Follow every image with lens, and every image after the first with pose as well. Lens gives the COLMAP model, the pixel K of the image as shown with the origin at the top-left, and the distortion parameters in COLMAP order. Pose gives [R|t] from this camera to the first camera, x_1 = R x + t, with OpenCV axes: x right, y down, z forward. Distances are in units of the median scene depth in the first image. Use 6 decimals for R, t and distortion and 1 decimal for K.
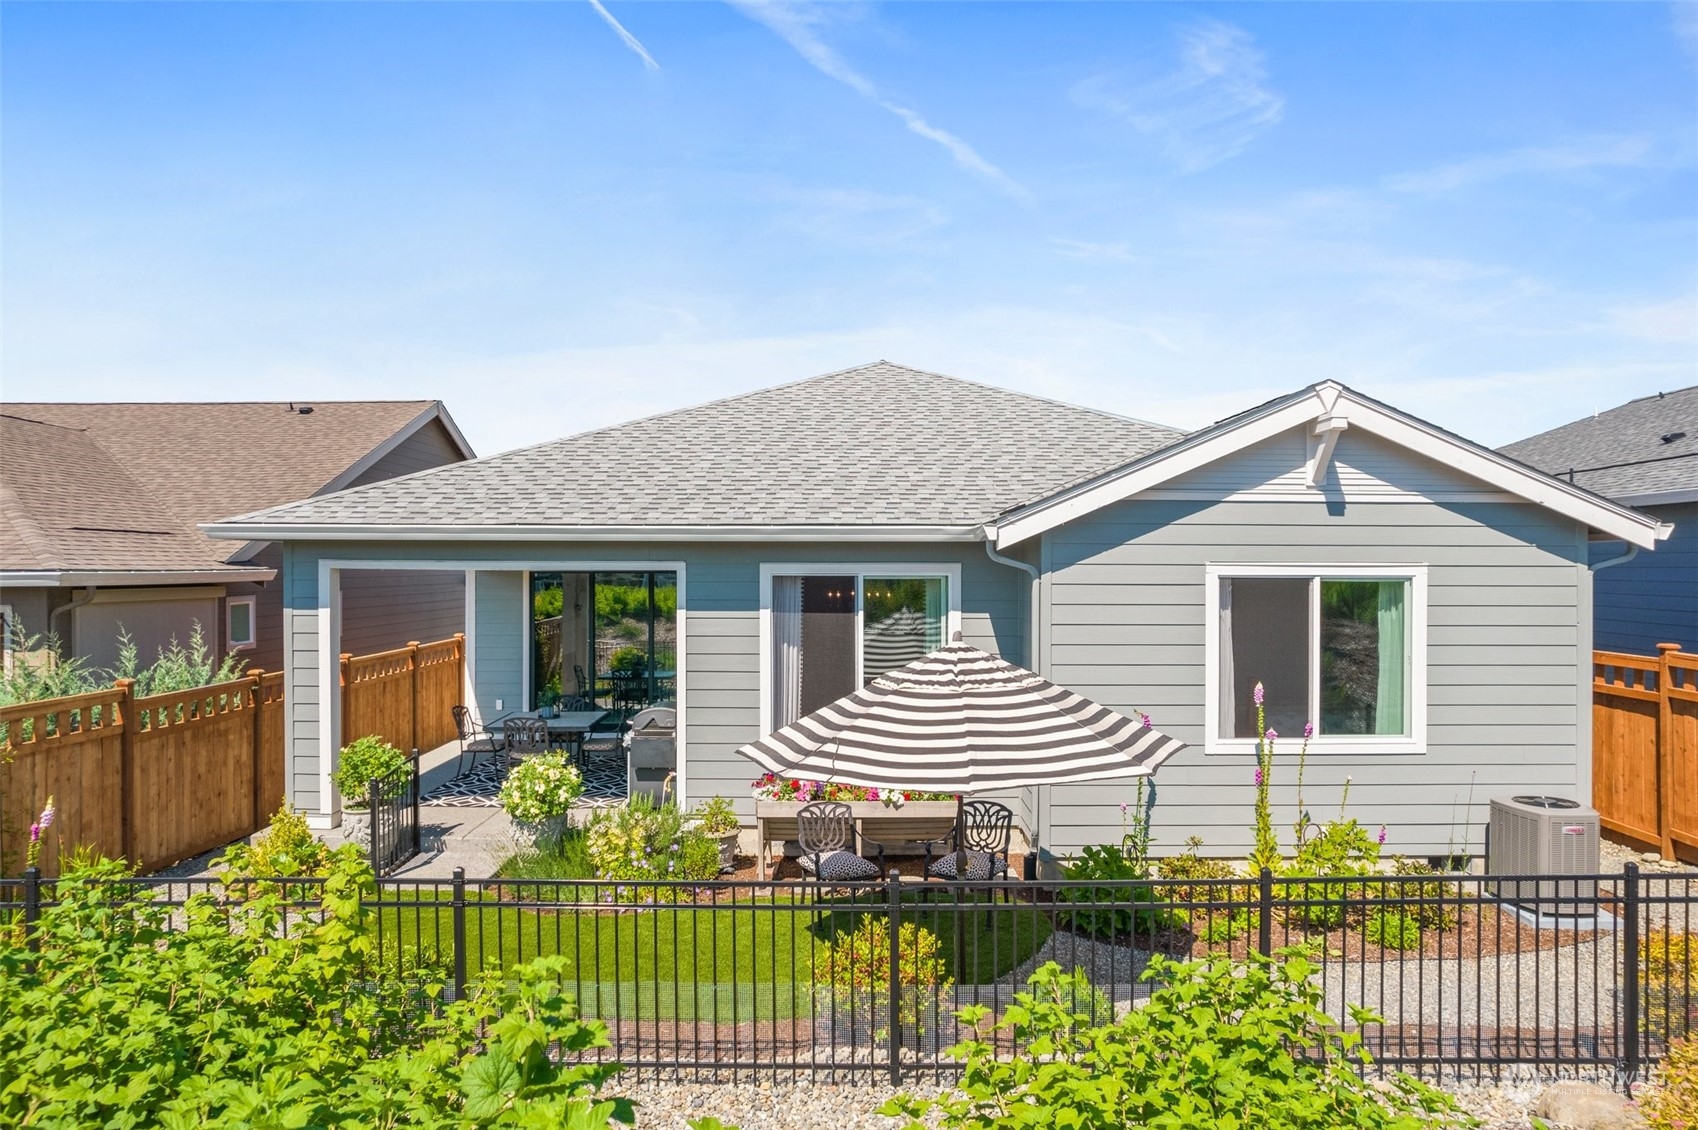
lens RADIAL K [[1126.5, 0, 835.5], [0, 1126.5, 567.7], [0, 0, 1]] dist [-0.059386, 0.047442]
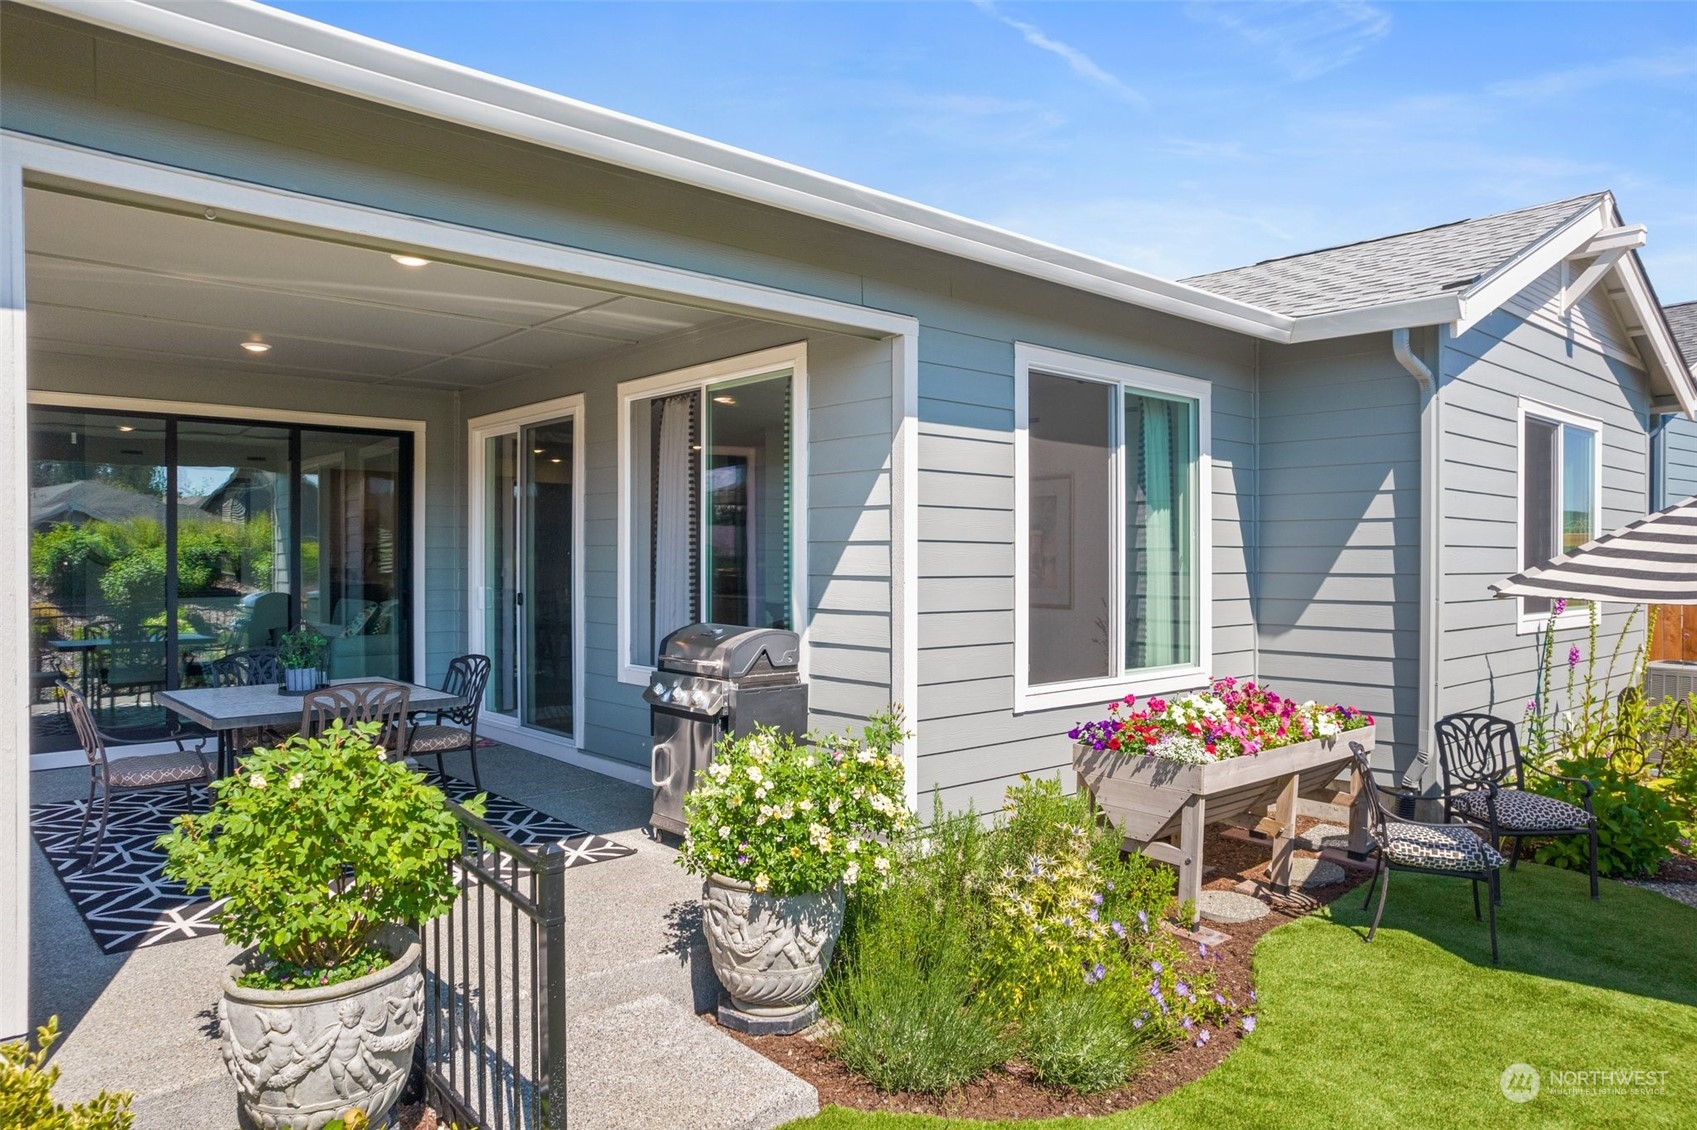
lens RADIAL K [[1125.8, 0, 855.6], [0, 1125.8, 570.0], [0, 0, 1]] dist [-0.059386, 0.047442]
pose [[0.738351, -0.004685, 0.674401, -0.466996], [0.000124, 0.999977, 0.006811, 0.097481], [-0.674417, -0.004945, 0.738334, 0.623079]]
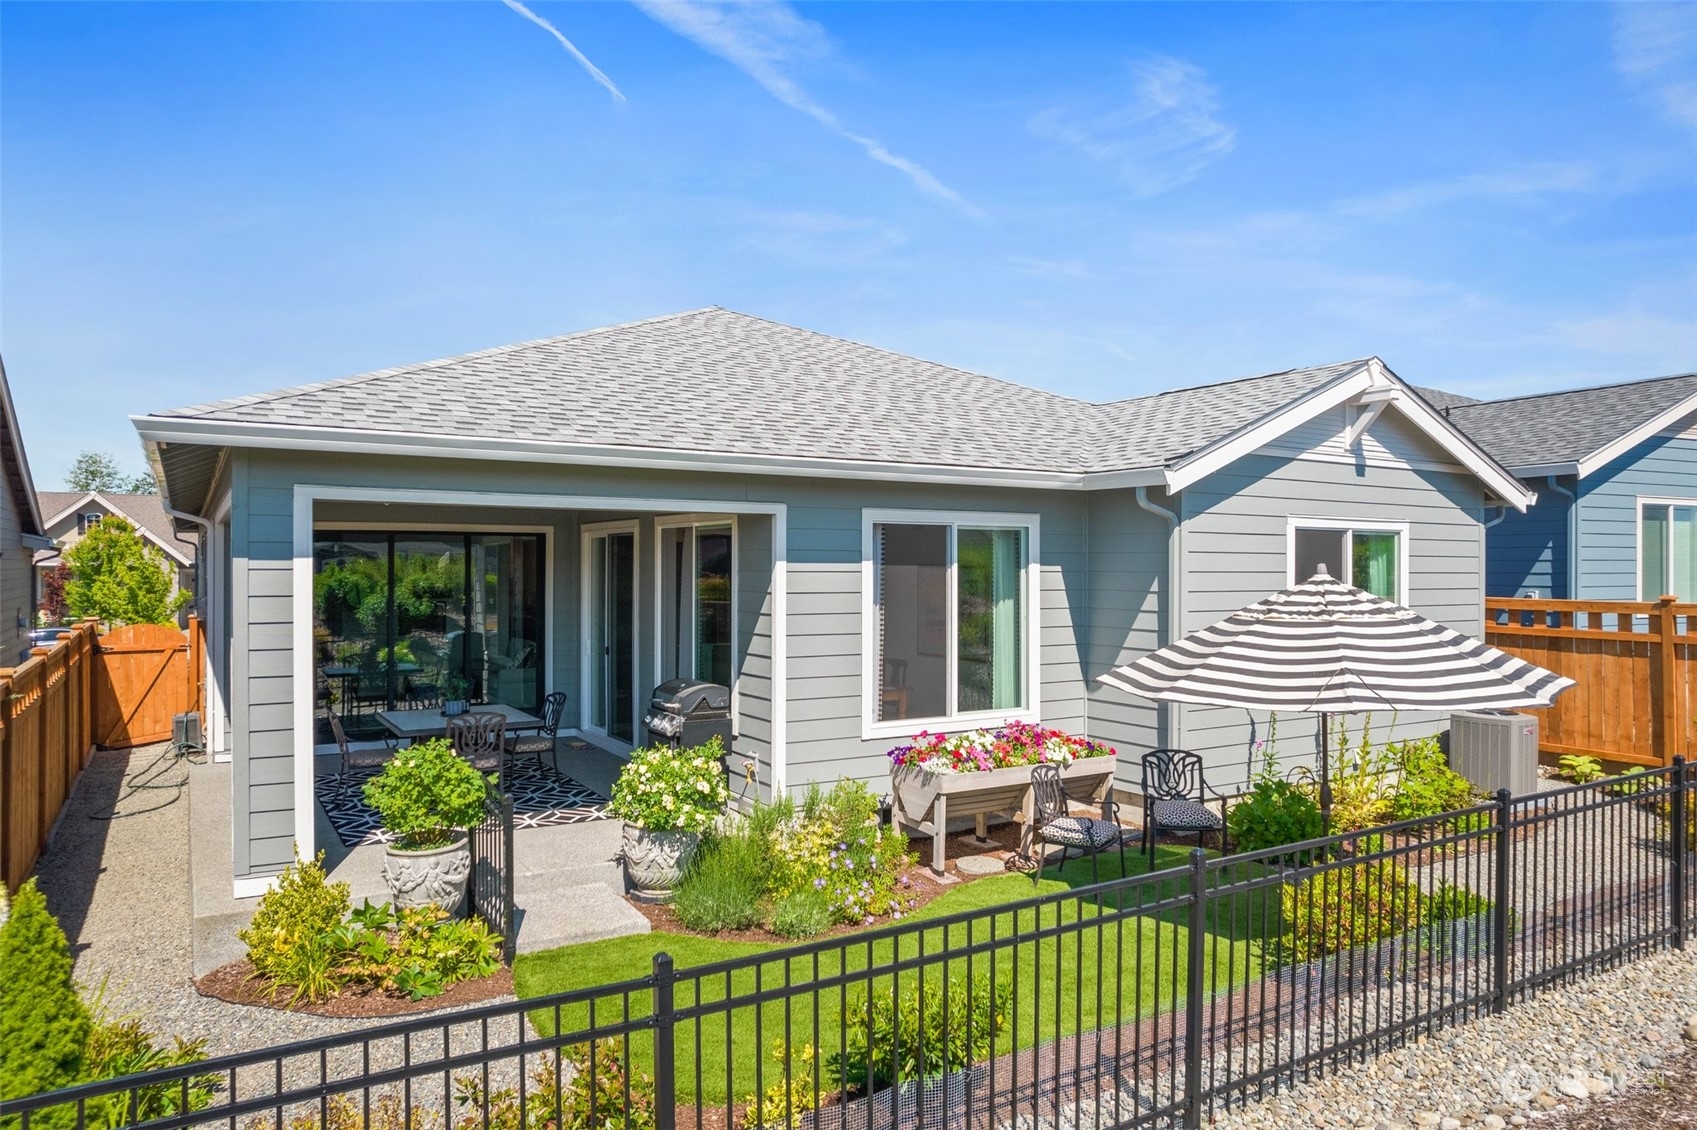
lens RADIAL K [[1125.8, 0, 848.9], [0, 1125.8, 563.4], [0, 0, 1]] dist [-0.059386, 0.047442]
pose [[0.852045, 0.002987, 0.523460, -0.506603], [-0.000933, 0.999991, -0.004187, 0.040553], [-0.523468, 0.003079, 0.852040, 0.253963]]
